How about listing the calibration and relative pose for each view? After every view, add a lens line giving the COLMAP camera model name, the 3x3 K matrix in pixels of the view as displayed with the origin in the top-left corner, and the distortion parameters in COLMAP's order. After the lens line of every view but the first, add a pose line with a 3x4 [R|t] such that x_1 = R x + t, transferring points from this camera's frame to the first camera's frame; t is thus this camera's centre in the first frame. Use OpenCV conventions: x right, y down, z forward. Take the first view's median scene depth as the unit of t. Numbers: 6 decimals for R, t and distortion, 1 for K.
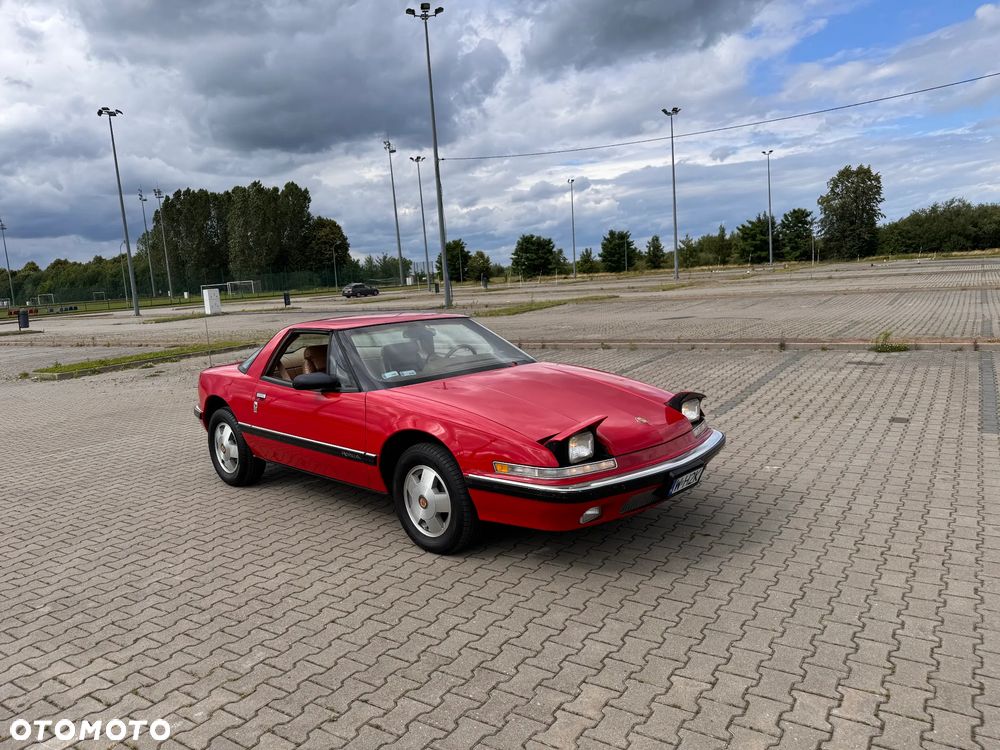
lens RADIAL K [[702.5, 0, 505.5], [0, 702.5, 369.1], [0, 0, 1]] dist [0.078744, -0.125141]
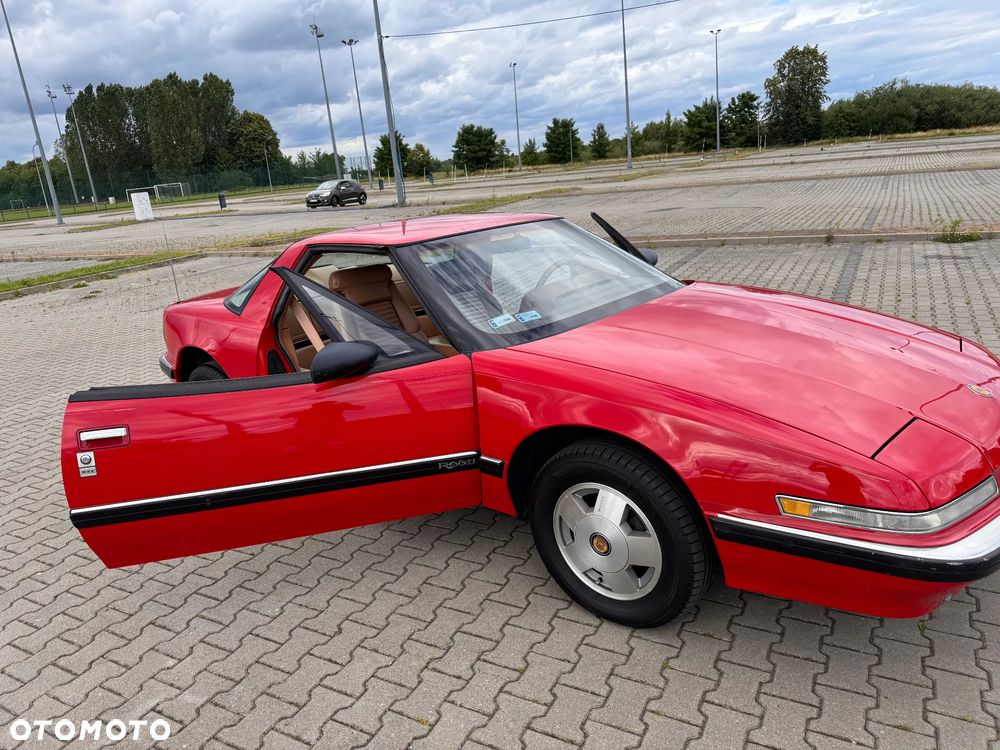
lens RADIAL K [[703.5, 0, 495.1], [0, 703.5, 371.1], [0, 0, 1]] dist [0.001691, -0.006496]
pose [[0.997348, -0.042659, 0.058961, -0.163861], [0.033537, 0.988439, 0.147865, -0.029810], [-0.064587, -0.145496, 0.987248, 0.319281]]
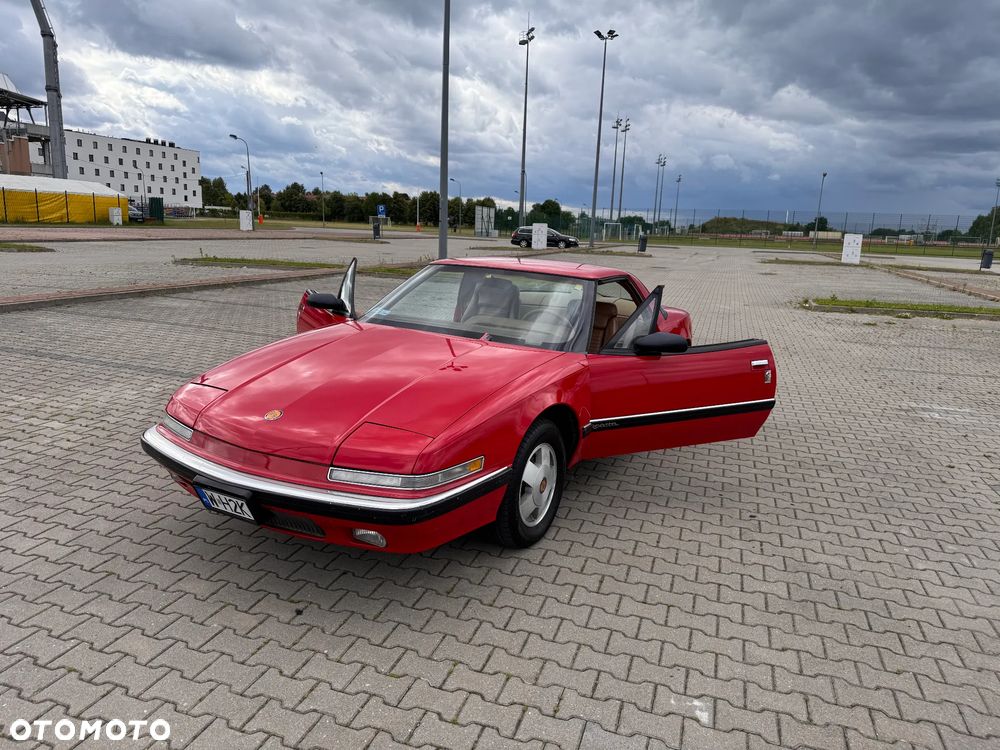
lens RADIAL K [[702.8, 0, 500.0], [0, 702.8, 375.0], [0, 0, 1]] dist [0.032285, -0.040613]
pose [[0.257580, 0.272515, -0.927032, 0.660987], [-0.183989, 0.955685, 0.229815, -0.130617], [0.948578, 0.111368, 0.296305, 0.696998]]
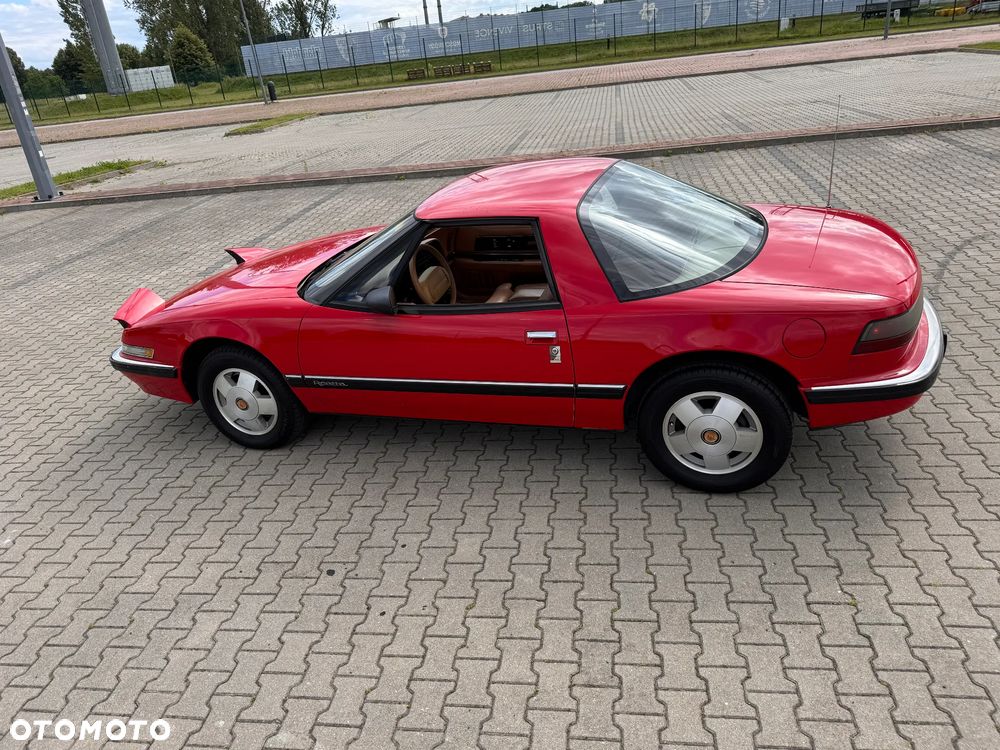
lens RADIAL K [[722.6, 0, 506.9], [0, 722.6, 378.2], [0, 0, 1]] dist [0.055817, -0.080777]
pose [[-0.890716, 0.321866, -0.320978, 0.122299], [0.101917, 0.829561, 0.549036, -0.292317], [0.442987, 0.456323, -0.771707, 1.577792]]
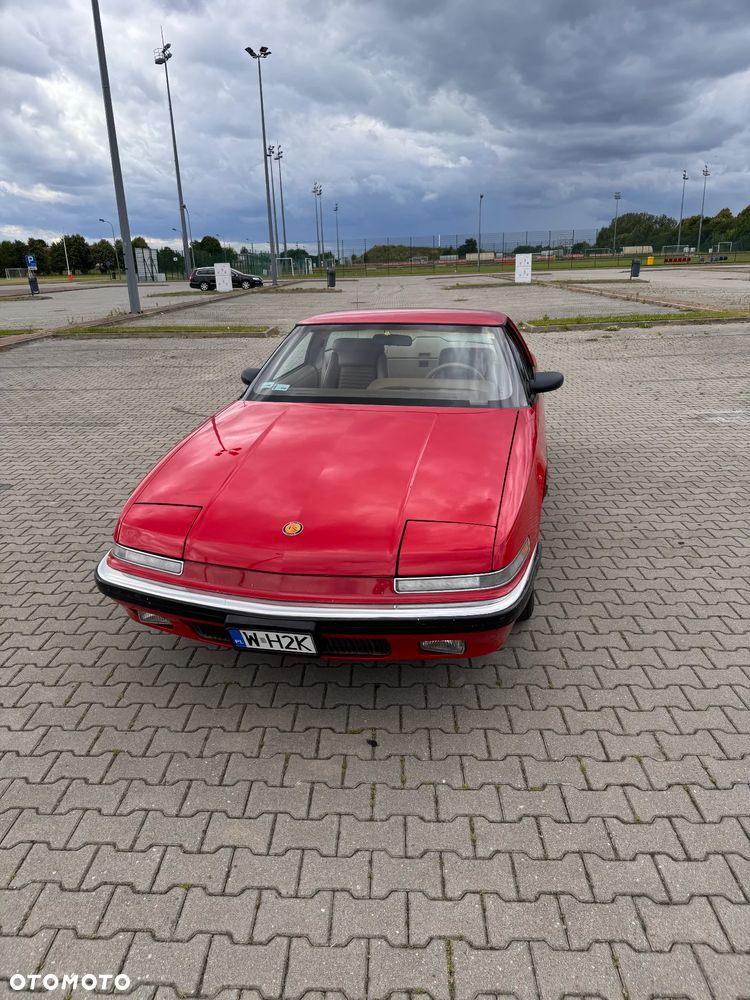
lens RADIAL K [[704.9, 0, 373.6], [0, 704.9, 477.0], [0, 0, 1]] dist [0.053227, -0.083061]
pose [[0.524441, 0.292140, -0.799760, 0.513635], [-0.116395, 0.955076, 0.272548, -0.109730], [0.843453, -0.049848, 0.534885, 0.500095]]
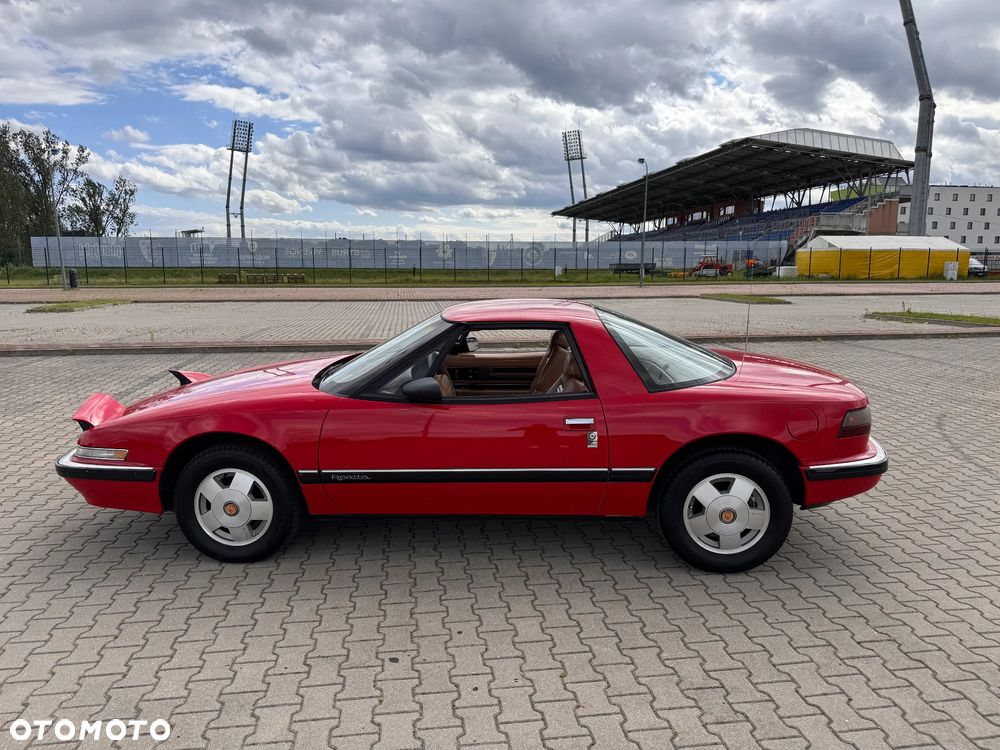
lens RADIAL K [[704.9, 0, 503.5], [0, 704.9, 388.4], [0, 0, 1]] dist [0.053227, -0.083061]
pose [[-0.751219, 0.176764, -0.635944, 0.337992], [-0.039640, 0.949653, 0.310786, -0.220472], [0.658862, 0.258677, -0.706390, 1.514377]]
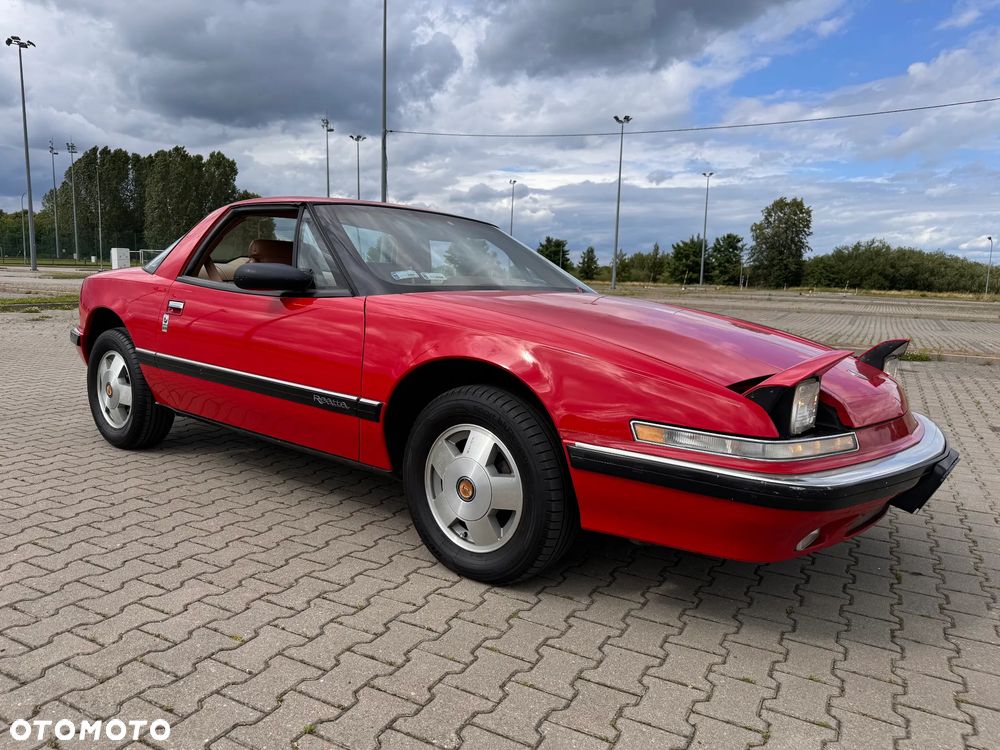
lens RADIAL K [[712.1, 0, 500.0], [0, 712.1, 375.0], [0, 0, 1]] dist [0.051310, -0.074422]
pose [[0.991387, 0.083585, 0.100826, -0.109254], [-0.084187, 0.996448, 0.001728, 0.067186], [-0.100323, -0.010201, 0.994903, 0.307558]]
